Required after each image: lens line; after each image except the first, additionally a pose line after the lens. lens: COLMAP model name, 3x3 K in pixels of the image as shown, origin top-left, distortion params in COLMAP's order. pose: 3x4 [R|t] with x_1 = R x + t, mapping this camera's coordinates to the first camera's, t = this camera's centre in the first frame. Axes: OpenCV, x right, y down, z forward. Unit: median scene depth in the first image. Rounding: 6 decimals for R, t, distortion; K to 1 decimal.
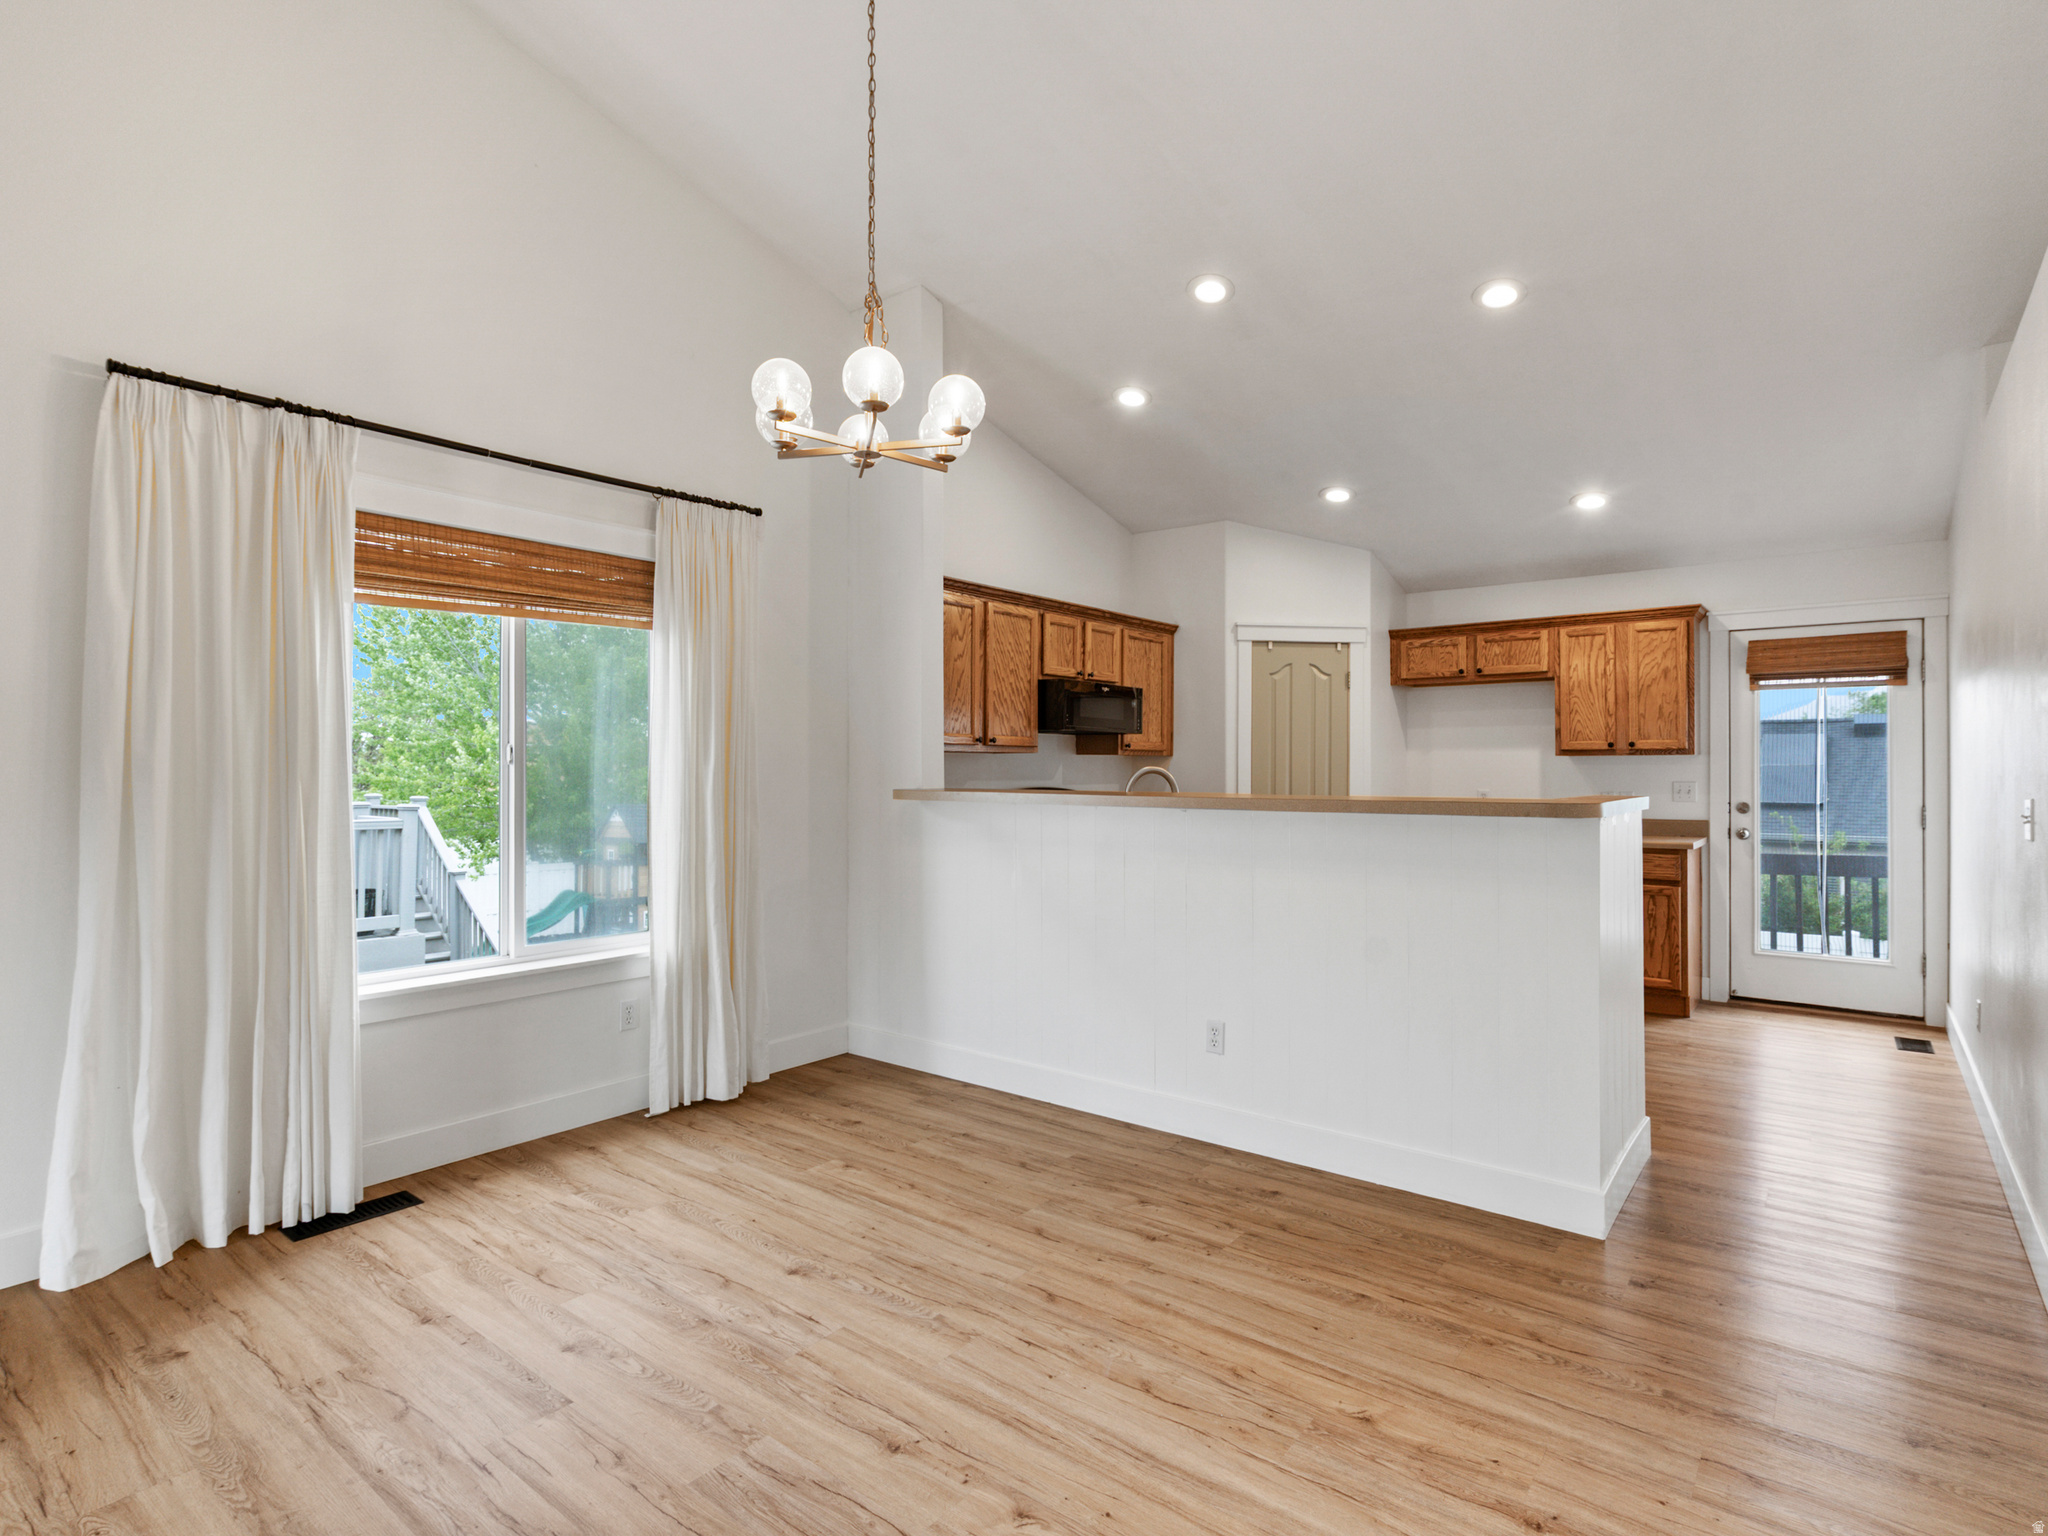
lens RADIAL K [[1049.4, 0, 1023.8], [0, 1049.4, 760.9], [0, 0, 1]] dist [-0.003739, 0.001457]
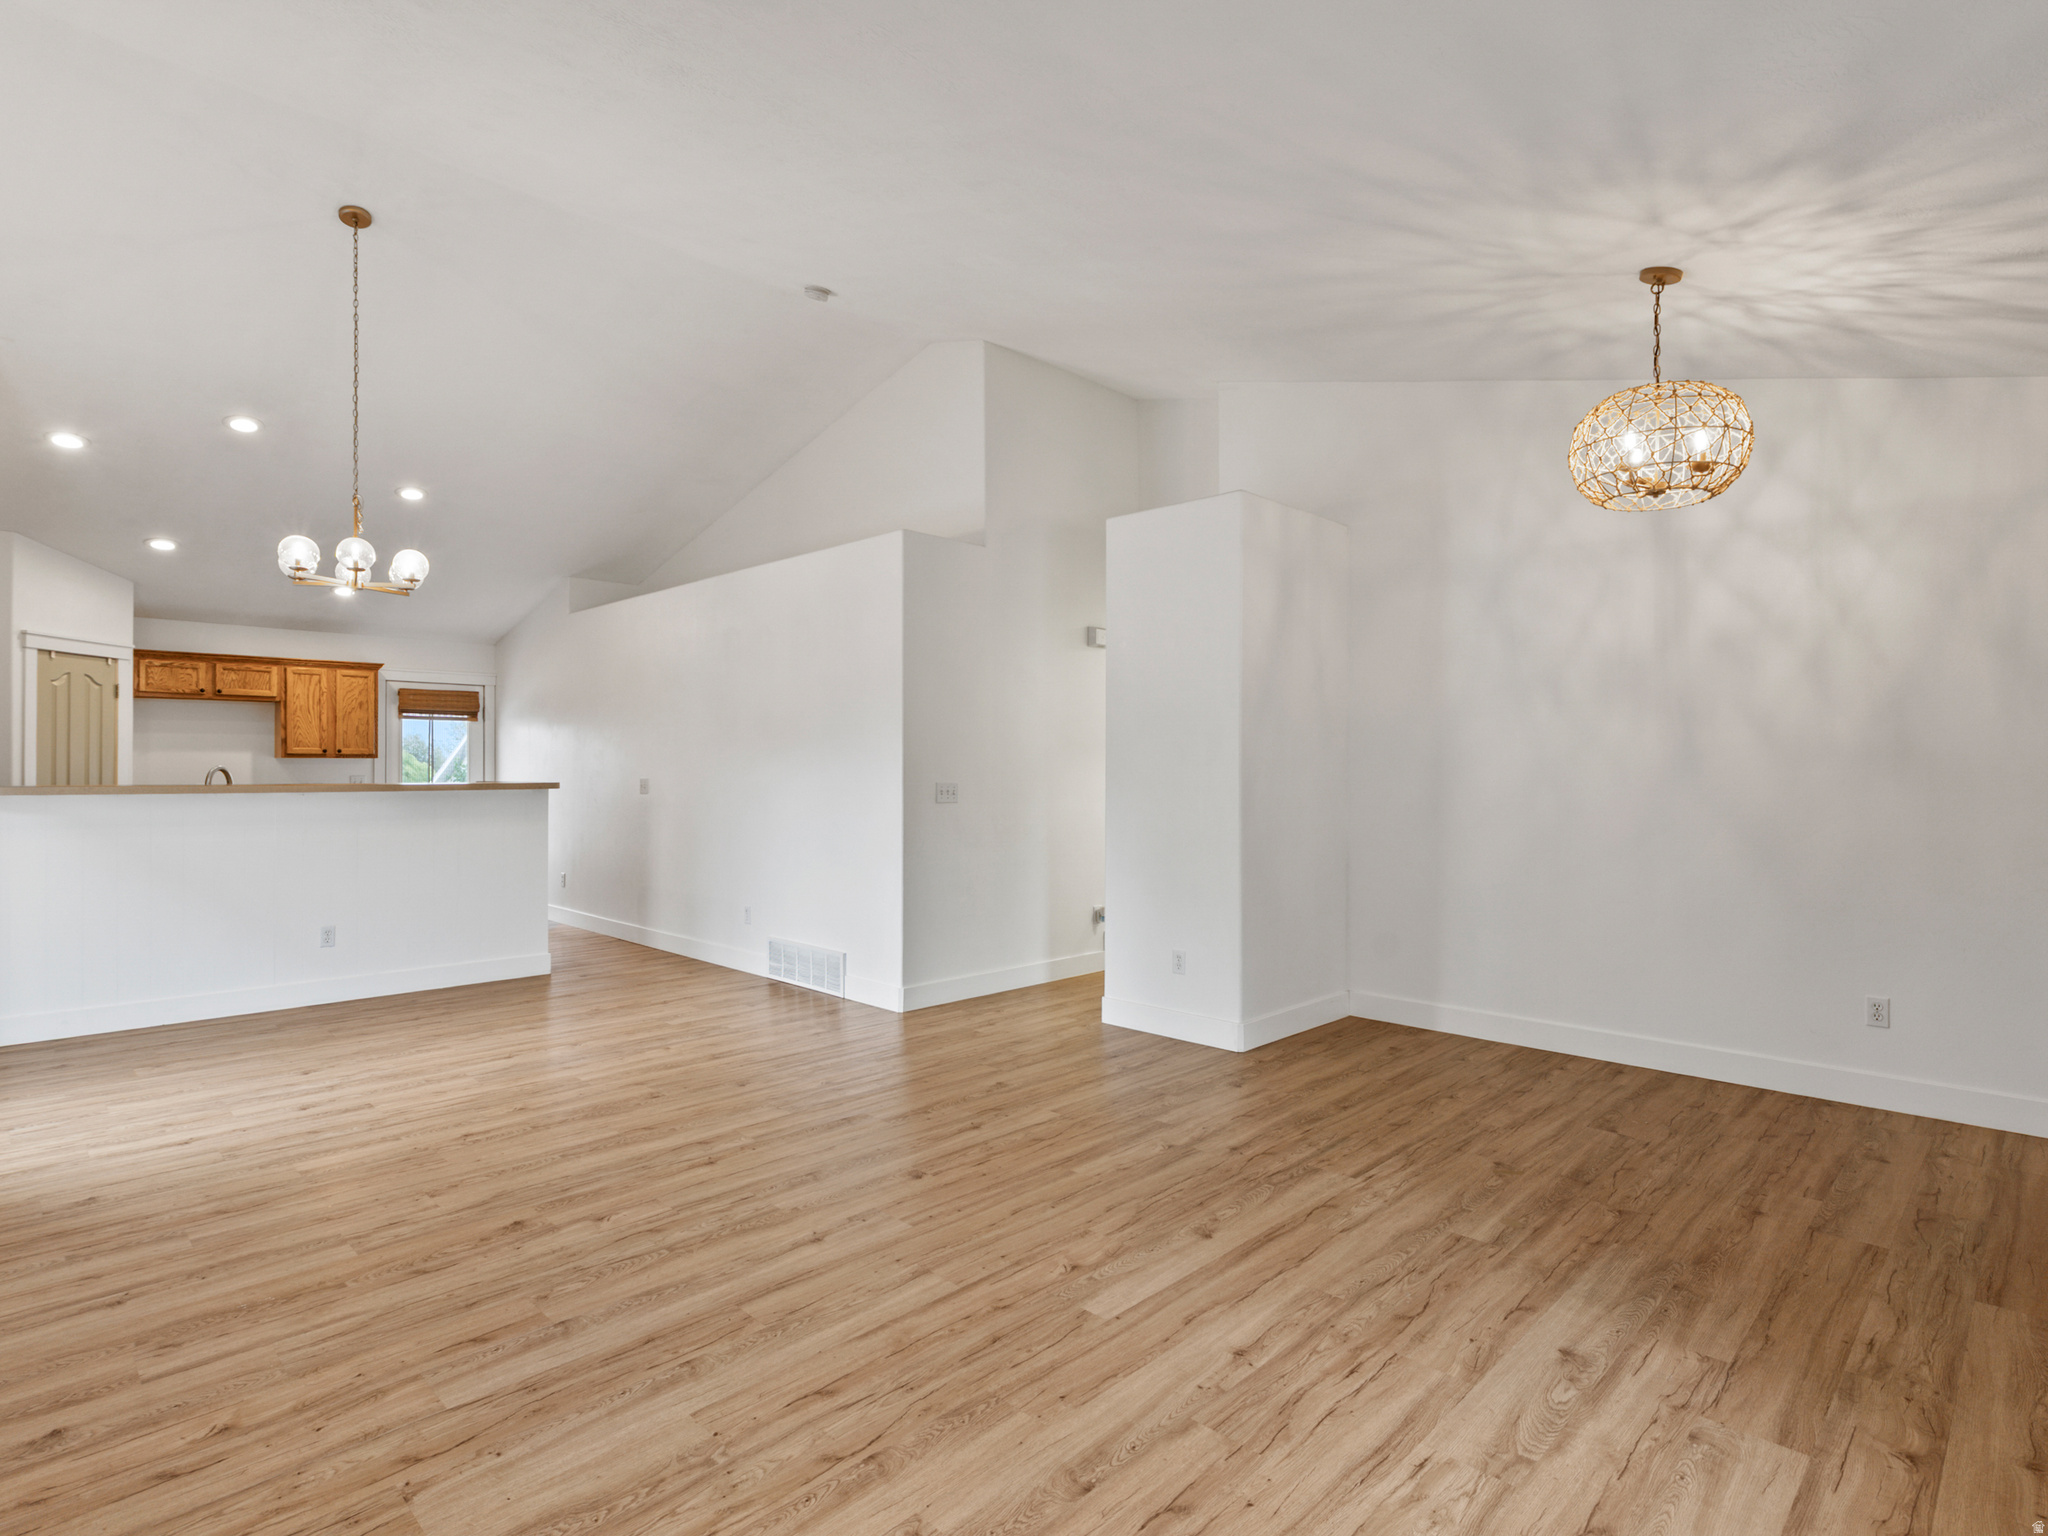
lens RADIAL K [[1049.4, 0, 1023.8], [0, 1049.4, 760.9], [0, 0, 1]] dist [-0.003739, 0.001457]
pose [[0.111003, 0.005649, 0.993804, -0.807923], [-0.007789, 0.999958, -0.004814, -0.001926], [-0.993790, -0.007207, 0.111042, -0.140188]]
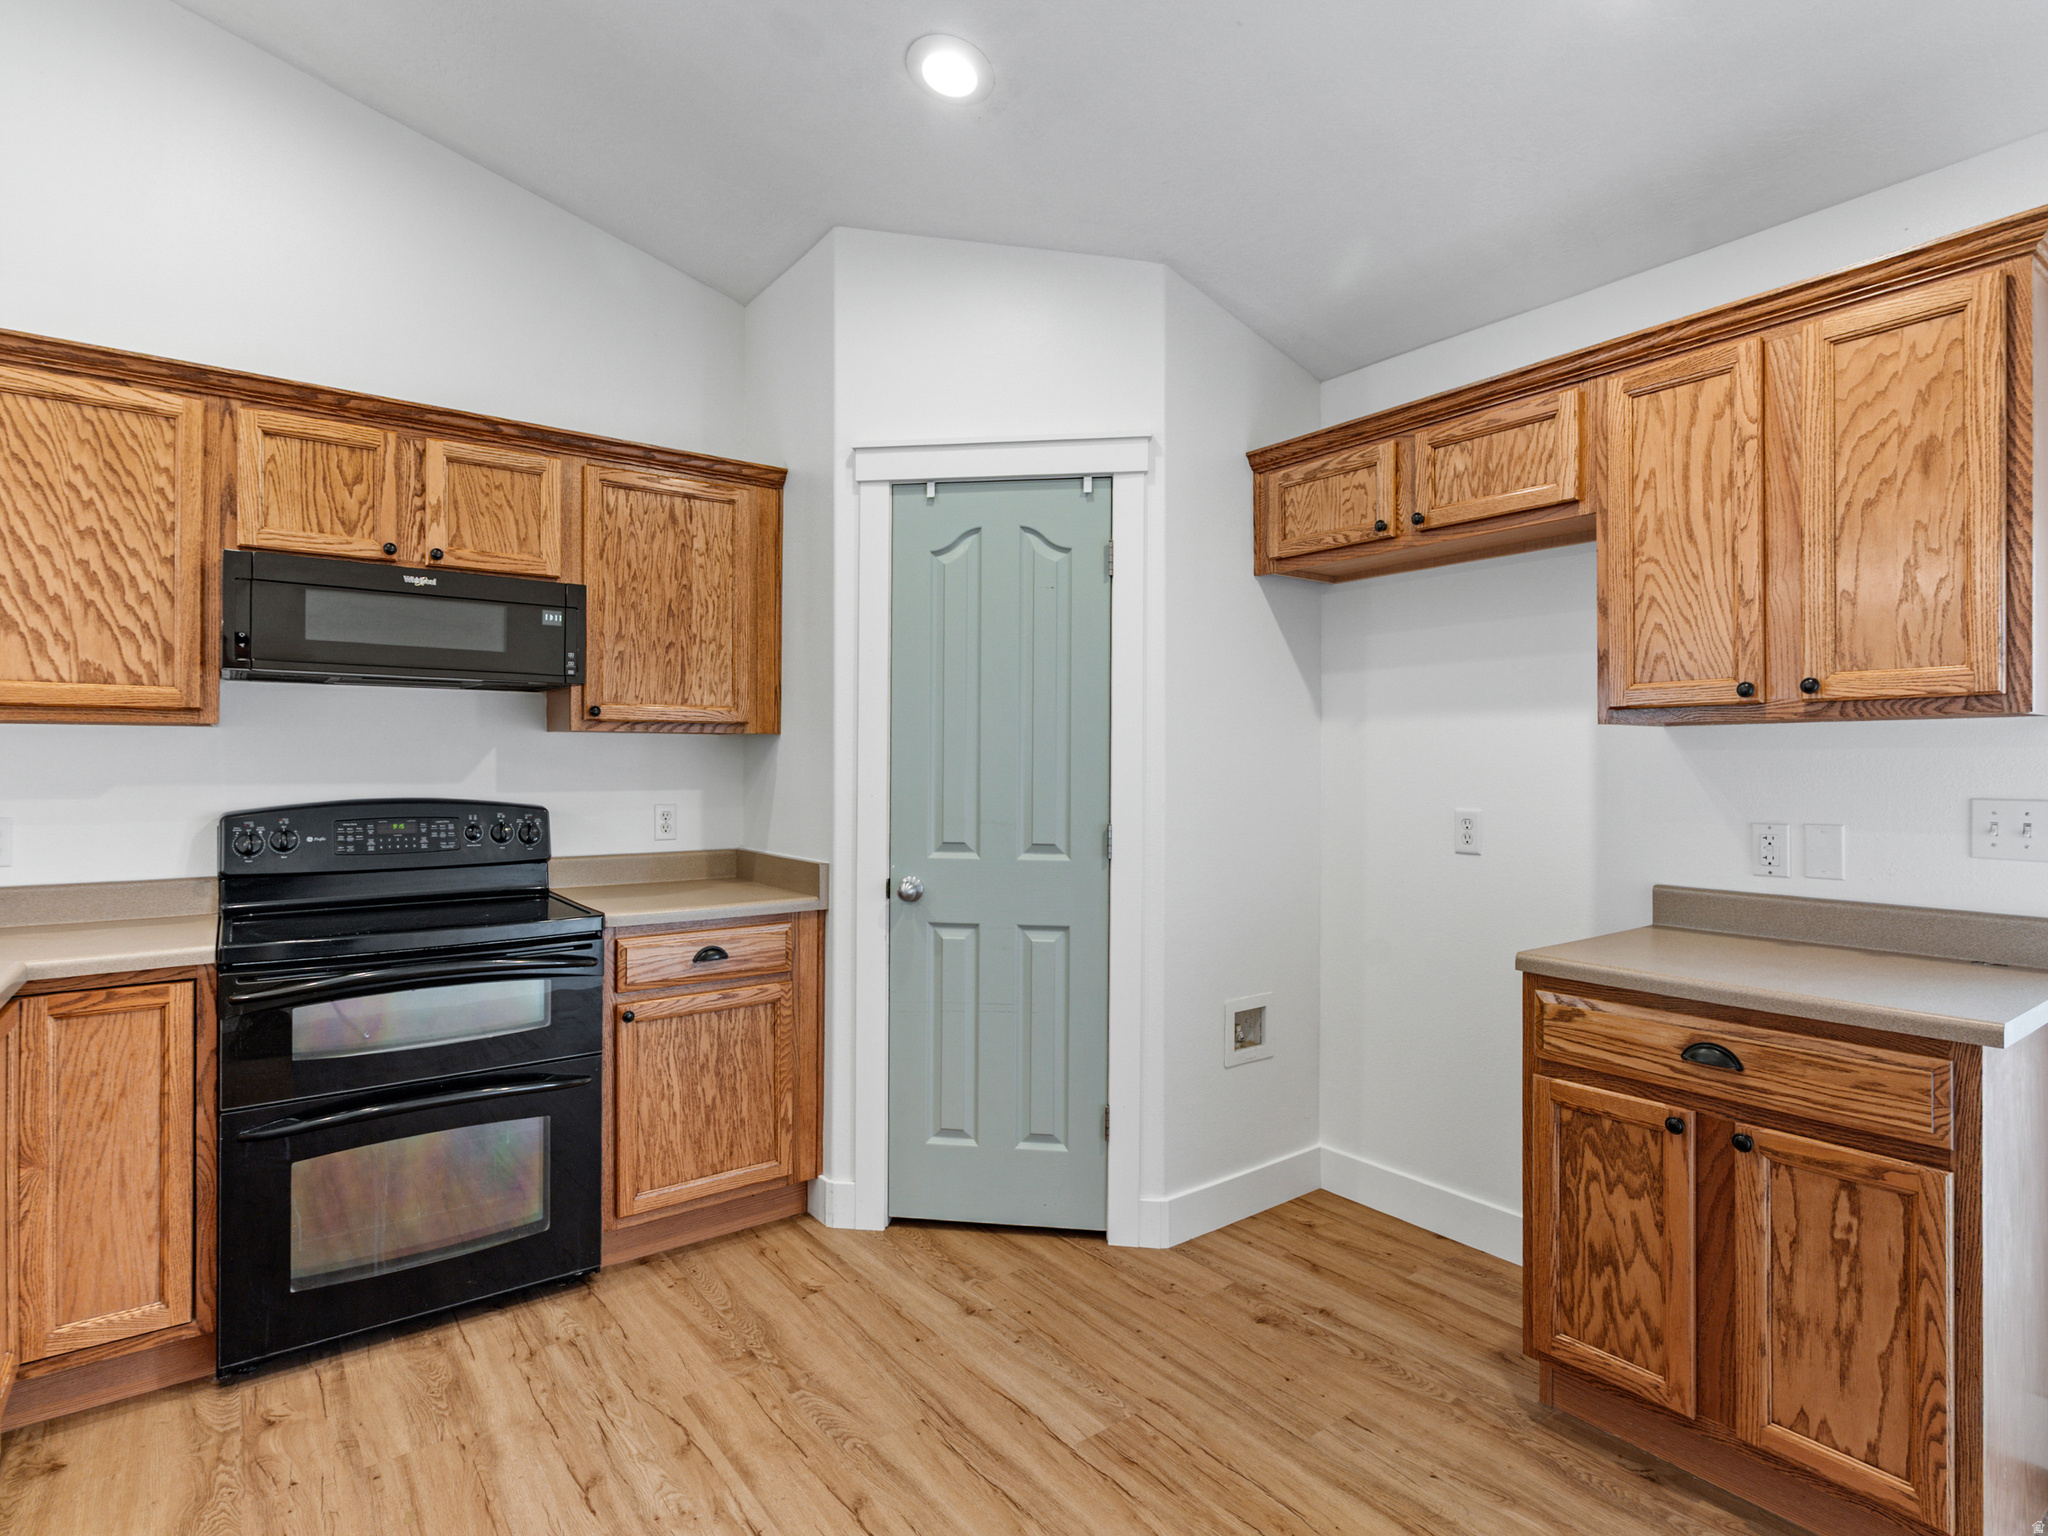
lens RADIAL K [[1049.4, 0, 1023.8], [0, 1049.4, 760.9], [0, 0, 1]] dist [-0.003739, 0.001457]
pose [[0.966057, 0.000614, -0.258329, 0.430050], [0.001157, 0.999977, 0.006705, 0.005366], [0.258327, -0.006776, 0.966034, 0.622805]]
